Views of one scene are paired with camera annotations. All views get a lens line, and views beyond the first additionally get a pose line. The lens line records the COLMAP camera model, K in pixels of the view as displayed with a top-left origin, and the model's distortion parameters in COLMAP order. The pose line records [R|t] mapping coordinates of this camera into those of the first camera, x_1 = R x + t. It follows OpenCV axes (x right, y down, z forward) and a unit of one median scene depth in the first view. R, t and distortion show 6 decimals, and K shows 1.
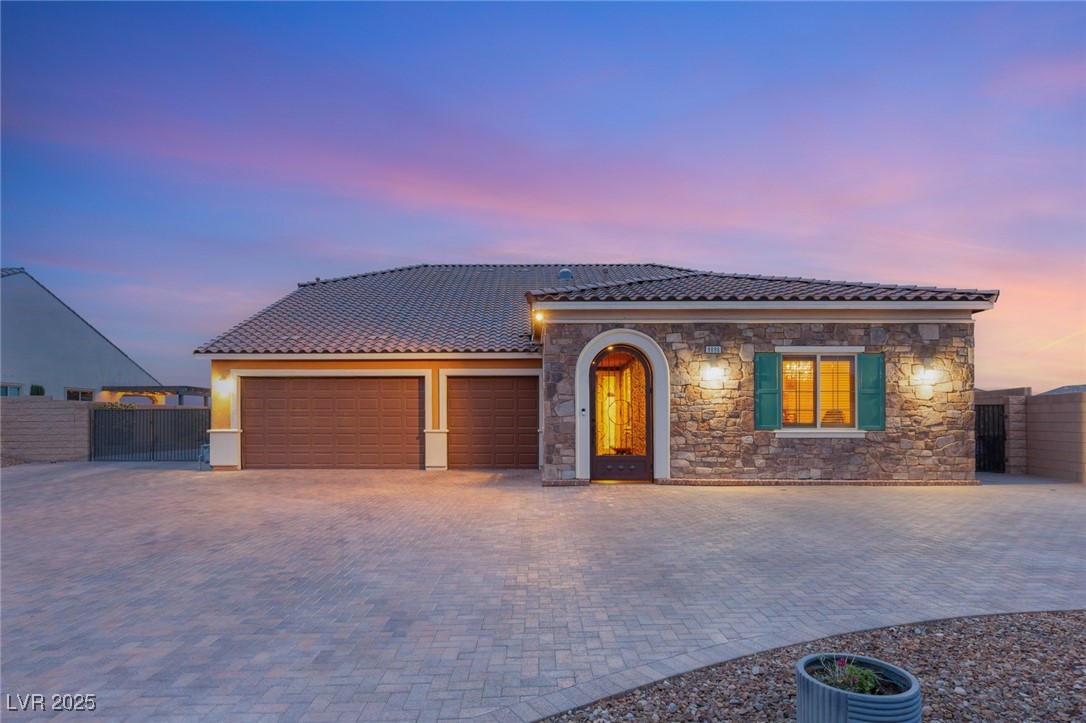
lens RADIAL K [[599.2, 0, 543.0], [0, 599.2, 361.5], [0, 0, 1]] dist [0.002792, 0.000118]
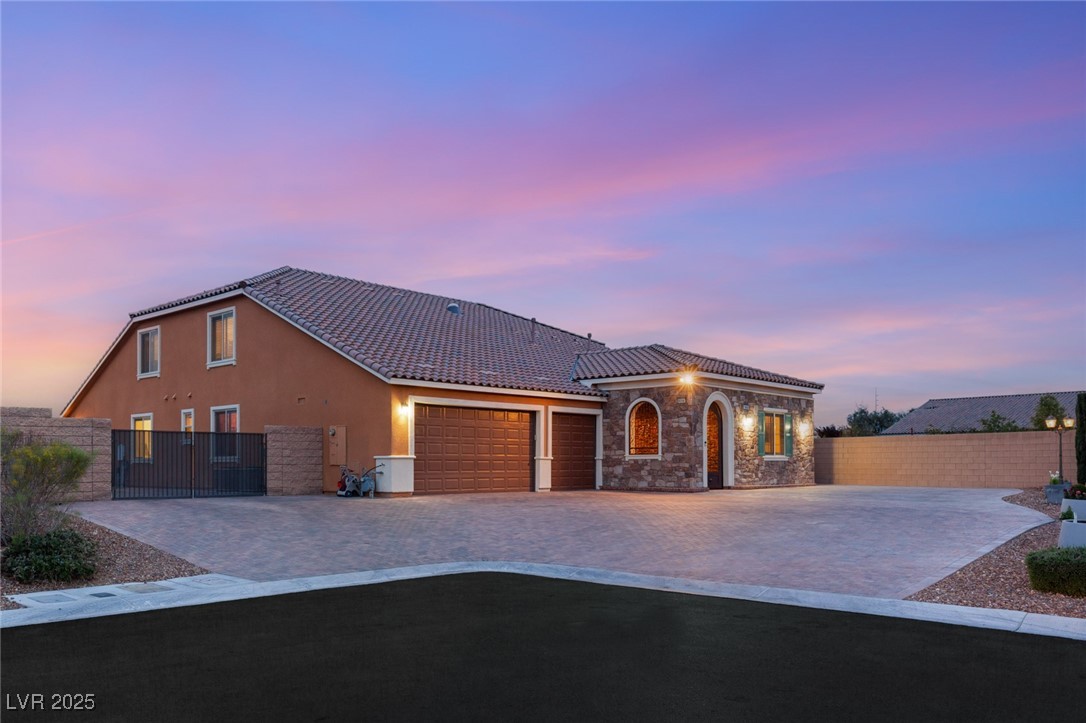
lens RADIAL K [[848.4, 0, 543.0], [0, 848.4, 361.5], [0, 0, 1]] dist [-0.000011, 0.000709]
pose [[0.663460, 0.088991, 0.742900, -1.833639], [-0.071577, 0.995897, -0.055374, 0.023942], [-0.744780, -0.016437, 0.667108, -0.141584]]
